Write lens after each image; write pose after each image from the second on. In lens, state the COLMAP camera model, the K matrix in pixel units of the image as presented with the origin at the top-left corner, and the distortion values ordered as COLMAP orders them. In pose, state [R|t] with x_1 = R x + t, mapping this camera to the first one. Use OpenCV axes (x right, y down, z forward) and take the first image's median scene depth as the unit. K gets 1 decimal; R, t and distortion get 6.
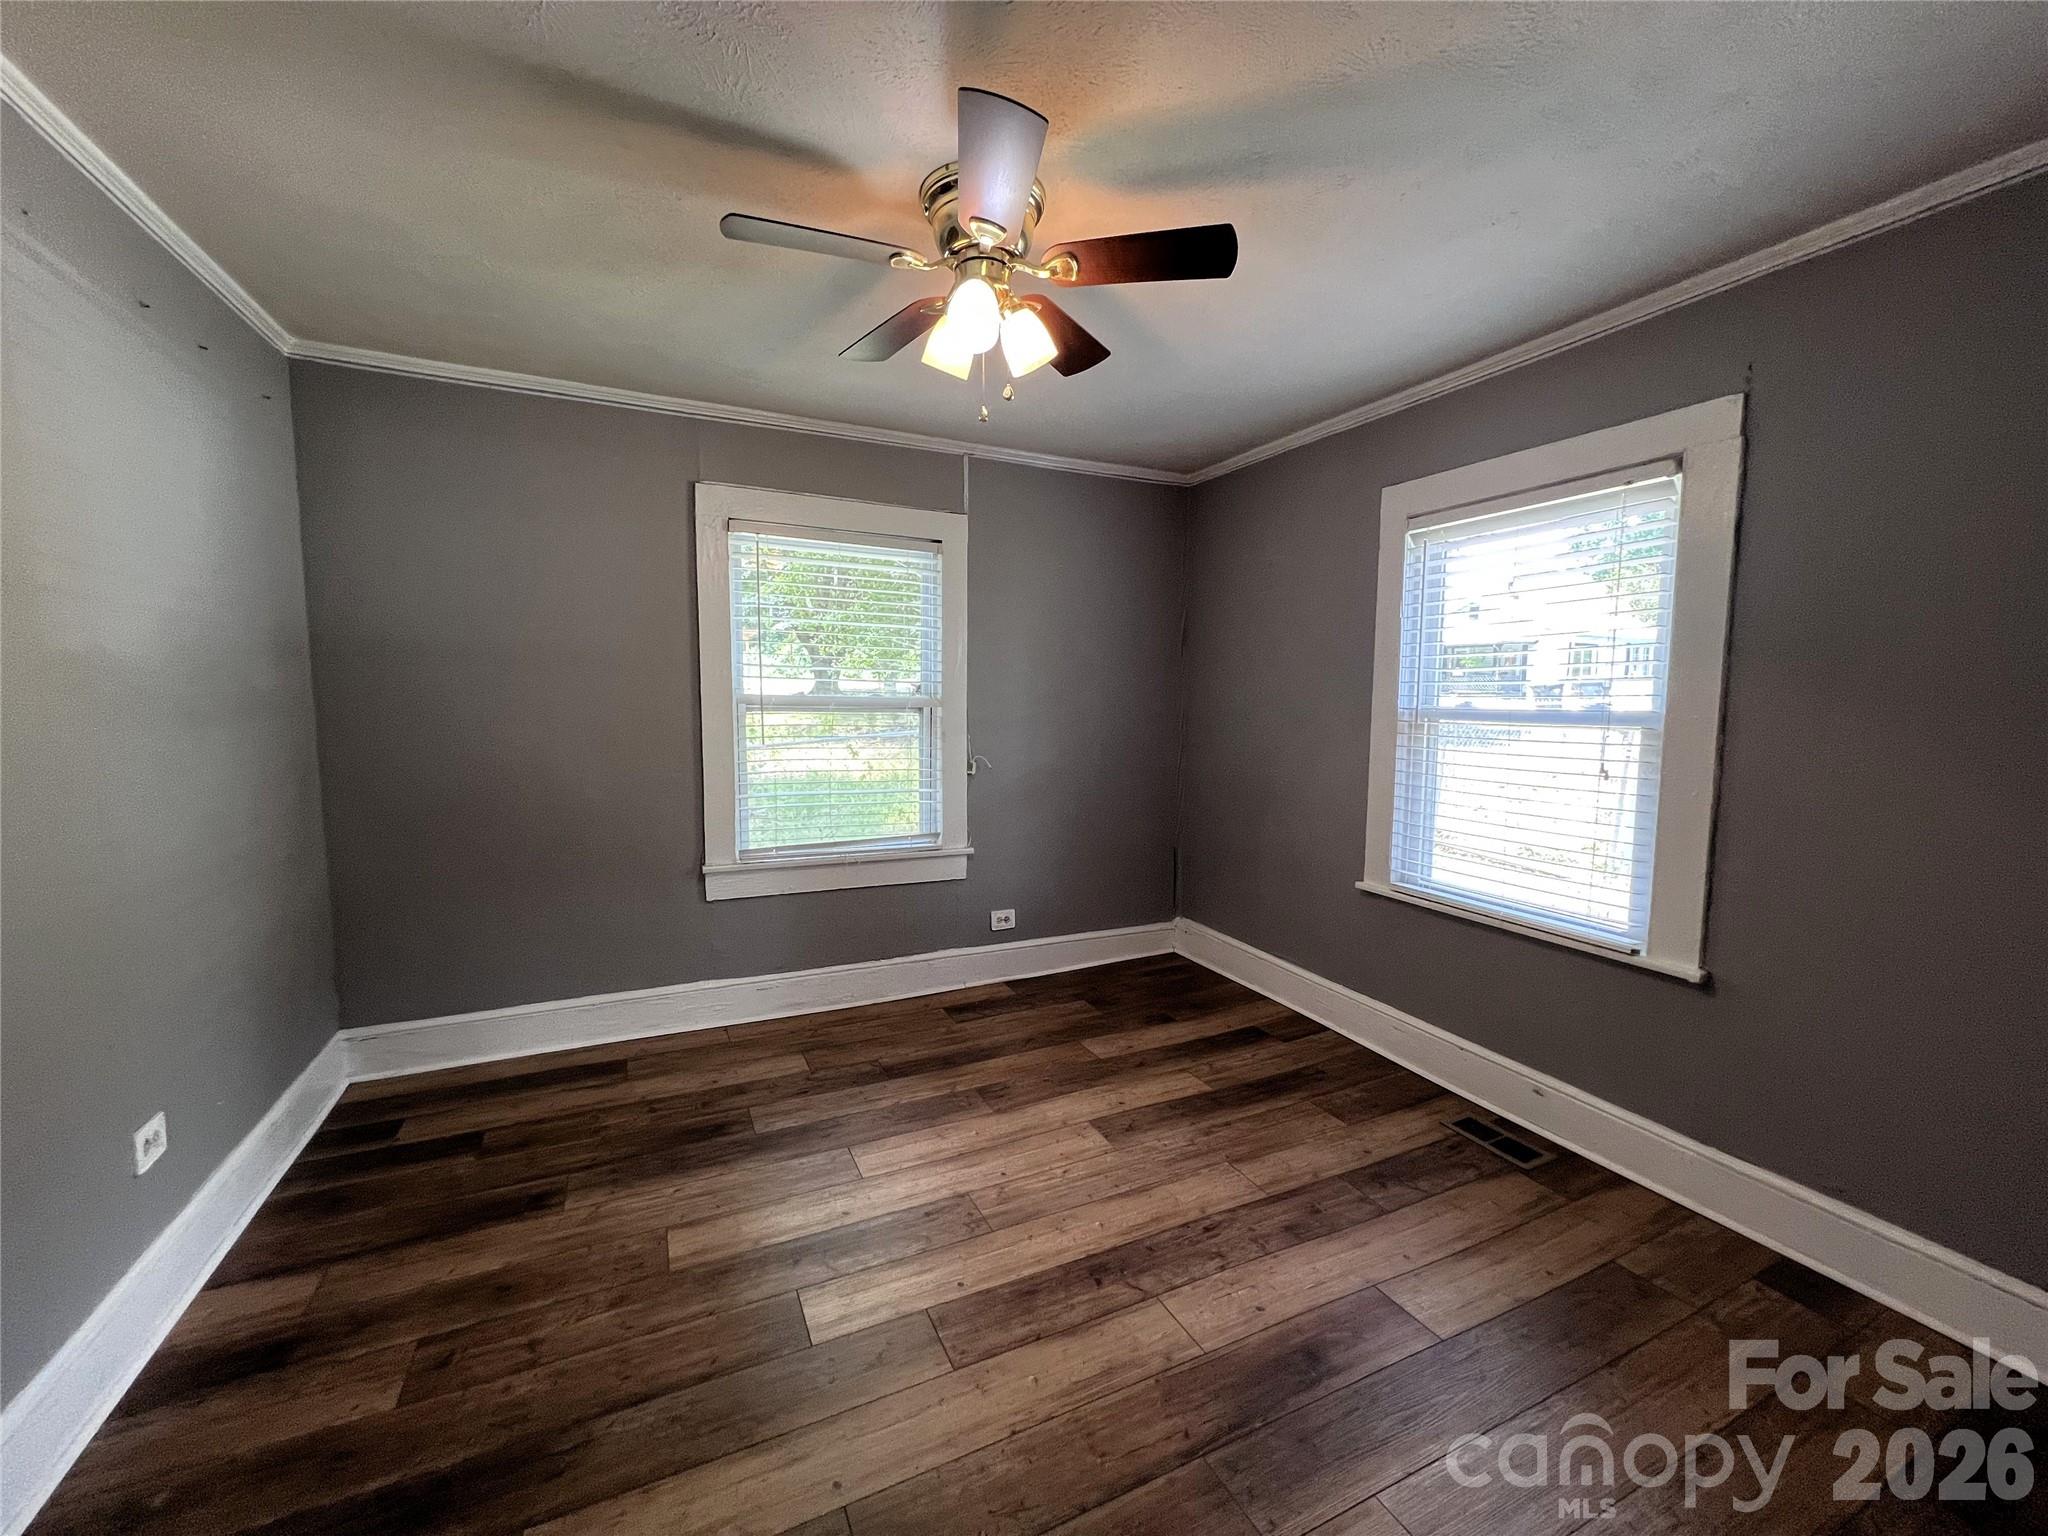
lens RADIAL K [[823.4, 0, 1026.5], [0, 823.4, 767.7], [0, 0, 1]] dist [-0.000883, 0.000184]
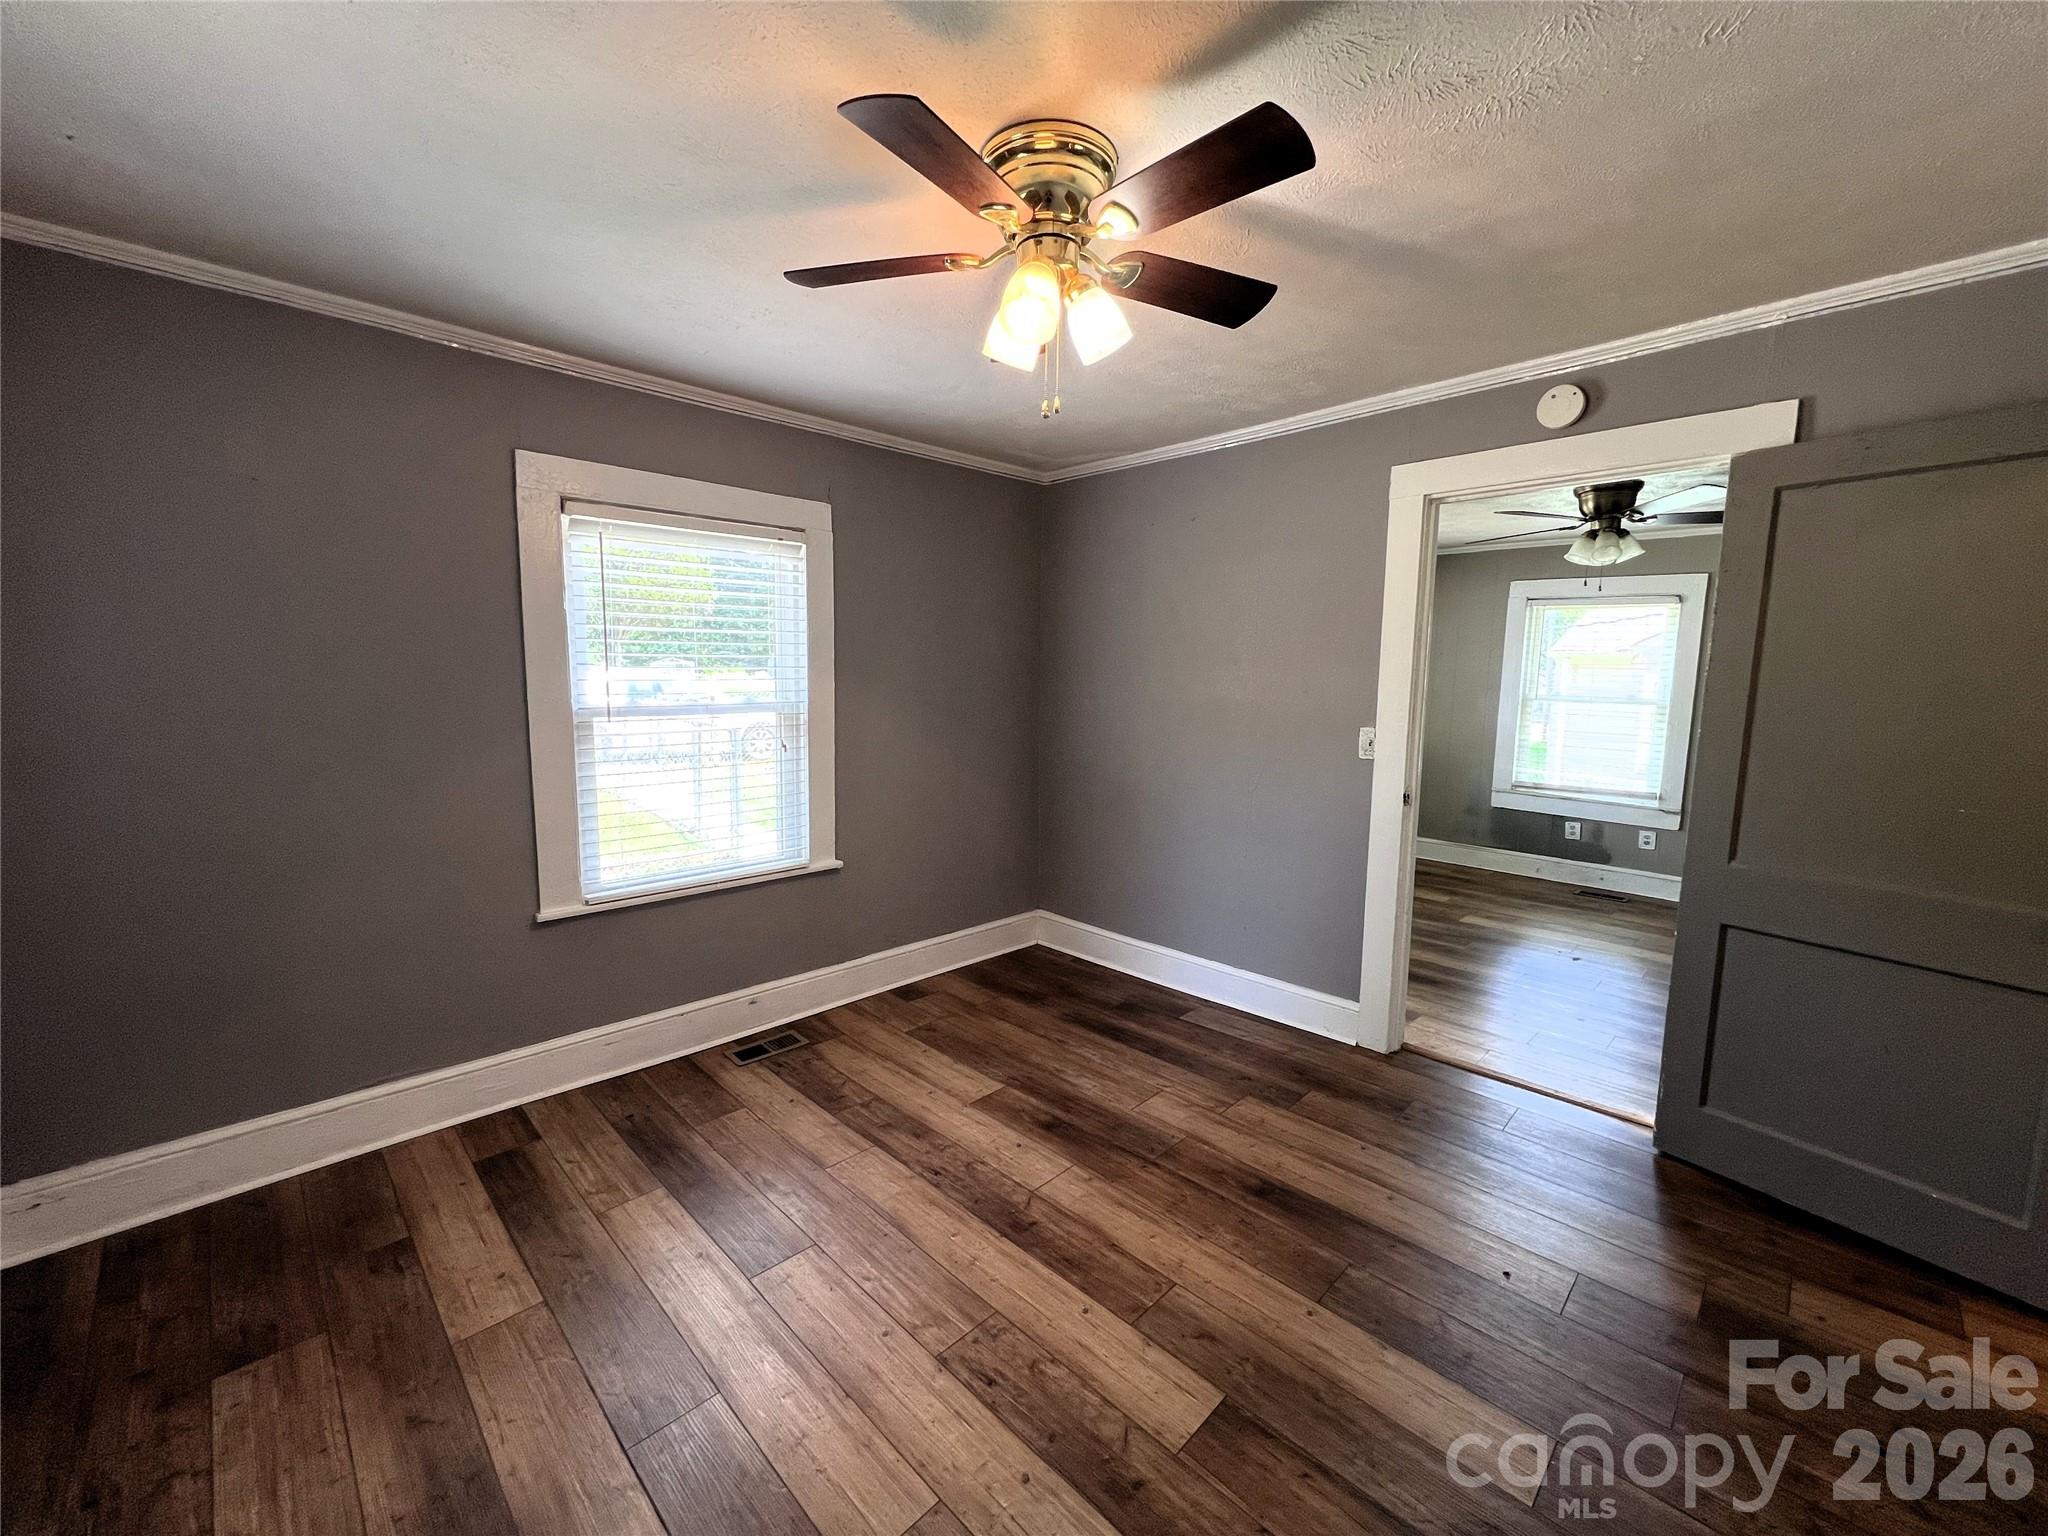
lens RADIAL K [[823.4, 0, 1023.8], [0, 823.4, 771.9], [0, 0, 1]] dist [-0.000883, 0.000184]
pose [[-0.336382, -0.125803, 0.933285, -0.731078], [0.073543, 0.984501, 0.159214, -0.142821], [-0.938850, 0.122193, -0.321917, 1.063893]]
